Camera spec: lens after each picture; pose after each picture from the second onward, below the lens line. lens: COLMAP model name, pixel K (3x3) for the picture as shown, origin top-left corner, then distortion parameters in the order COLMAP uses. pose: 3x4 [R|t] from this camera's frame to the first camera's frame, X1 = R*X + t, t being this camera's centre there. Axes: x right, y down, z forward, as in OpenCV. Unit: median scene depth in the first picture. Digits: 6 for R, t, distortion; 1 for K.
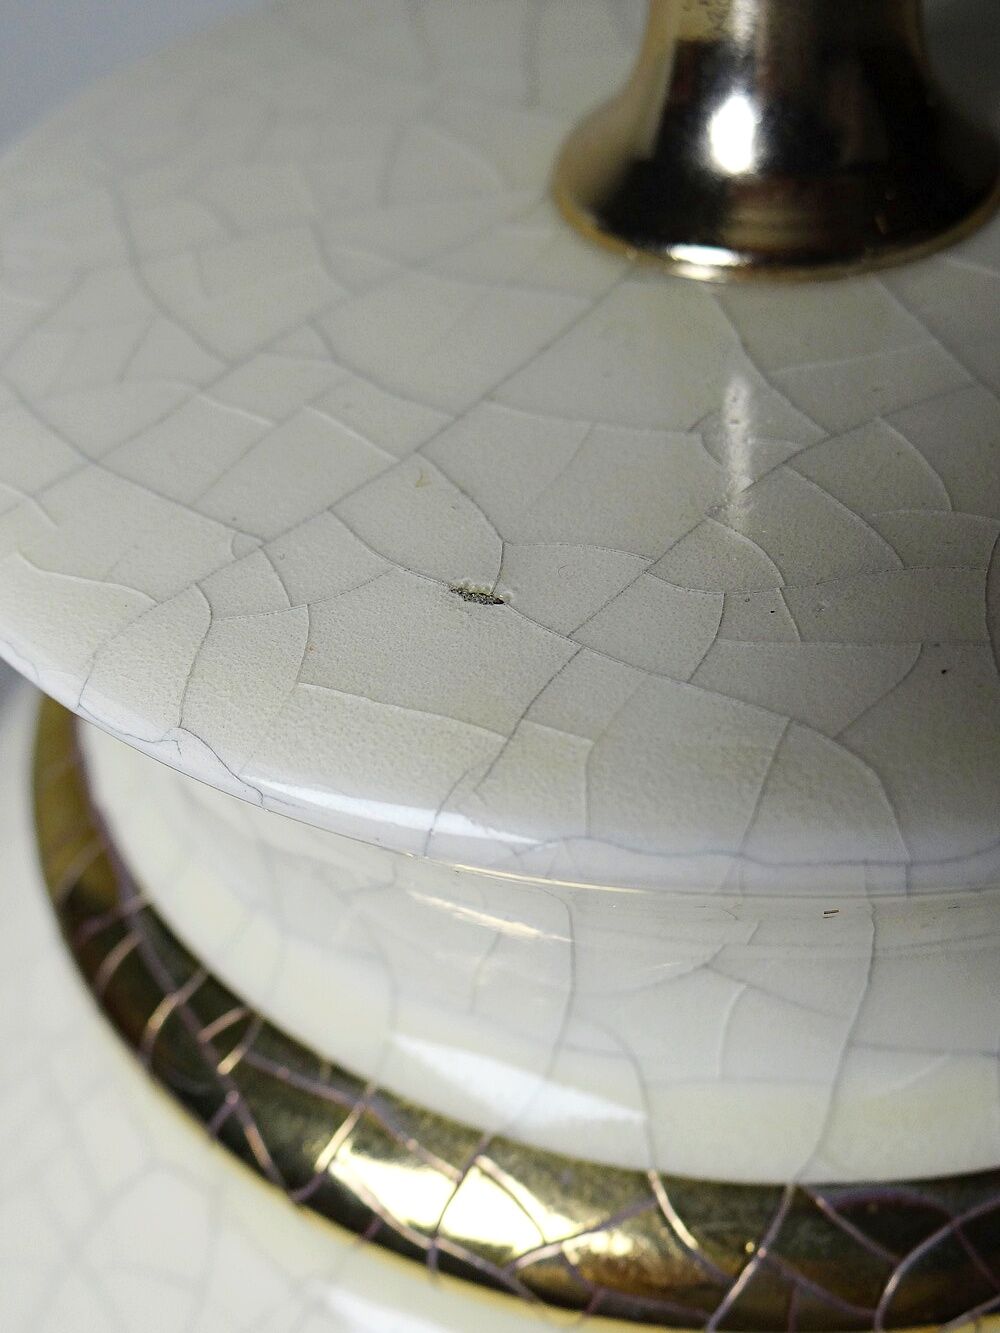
lens RADIAL K [[1586.5, 0, 500.0], [0, 1586.5, 666.5], [0, 0, 1]] dist [0.013095, 0.004006]
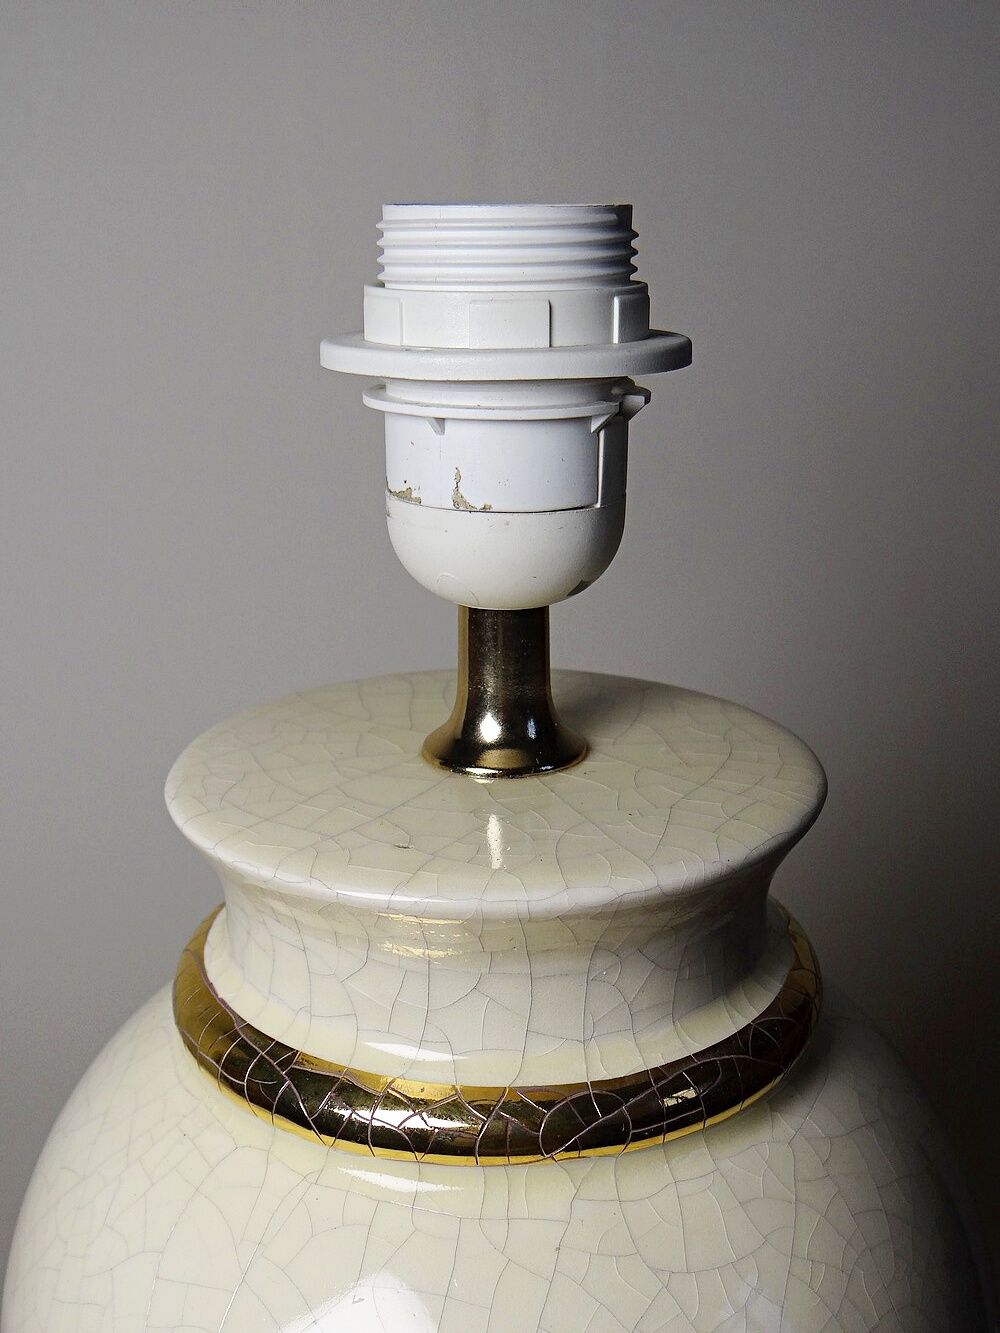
lens RADIAL K [[1586.5, 0, 500.0], [0, 1586.5, 666.5], [0, 0, 1]] dist [0.013095, 0.004006]
pose [[0.994101, 0.046088, 0.098174, -0.125135], [0.001572, 0.899000, -0.437946, 0.859491], [-0.108442, 0.435517, 0.893625, -1.701221]]
